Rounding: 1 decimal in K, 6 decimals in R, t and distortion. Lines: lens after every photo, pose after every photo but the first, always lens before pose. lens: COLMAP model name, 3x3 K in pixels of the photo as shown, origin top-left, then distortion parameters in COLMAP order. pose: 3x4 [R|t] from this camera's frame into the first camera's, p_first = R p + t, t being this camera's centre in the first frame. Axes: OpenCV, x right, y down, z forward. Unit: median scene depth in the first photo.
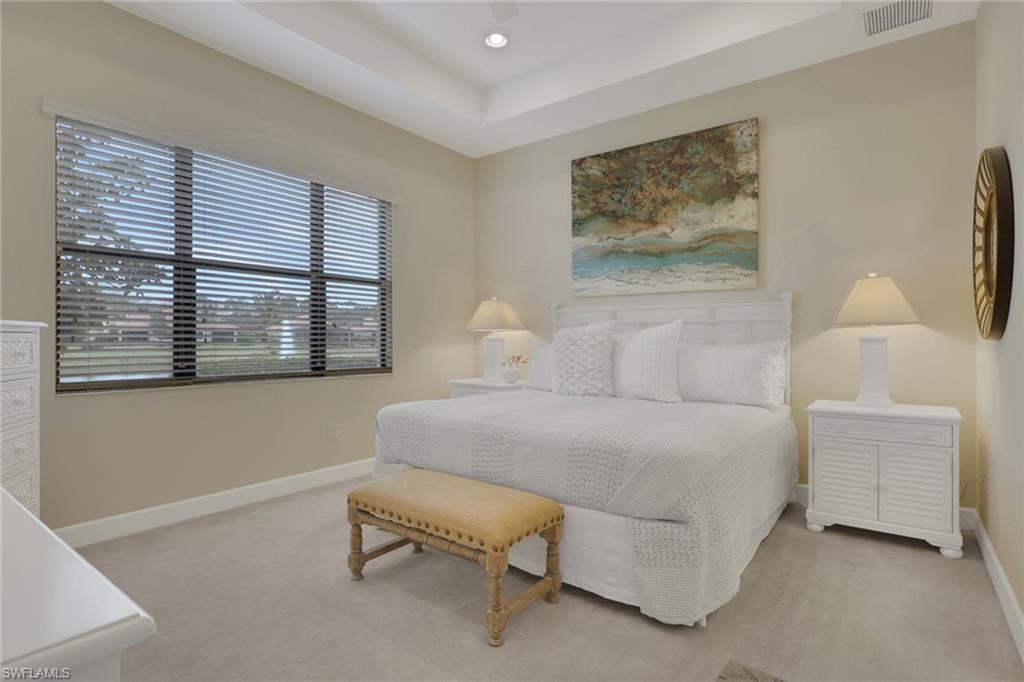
lens RADIAL K [[511.4, 0, 554.8], [0, 511.4, 346.4], [0, 0, 1]] dist [-0.005410, 0.000570]
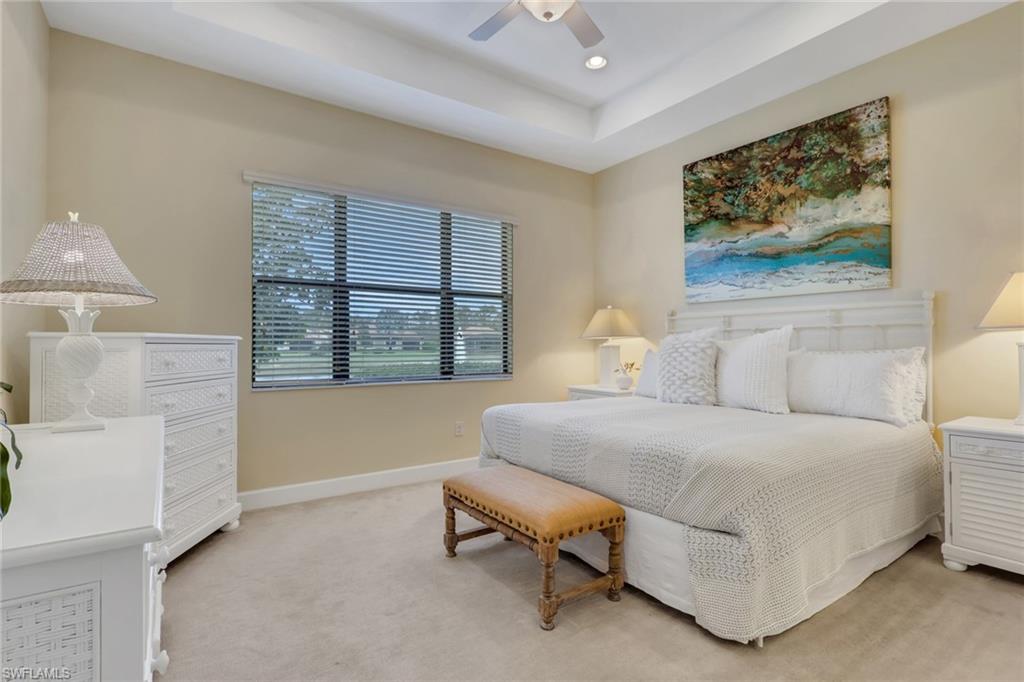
lens RADIAL K [[511.4, 0, 554.8], [0, 511.4, 346.4], [0, 0, 1]] dist [-0.005410, 0.000570]
pose [[0.951968, -0.004465, -0.306165, 0.120447], [0.000539, 0.999917, -0.012908, -0.001474], [0.306197, 0.012123, 0.951891, -0.019893]]
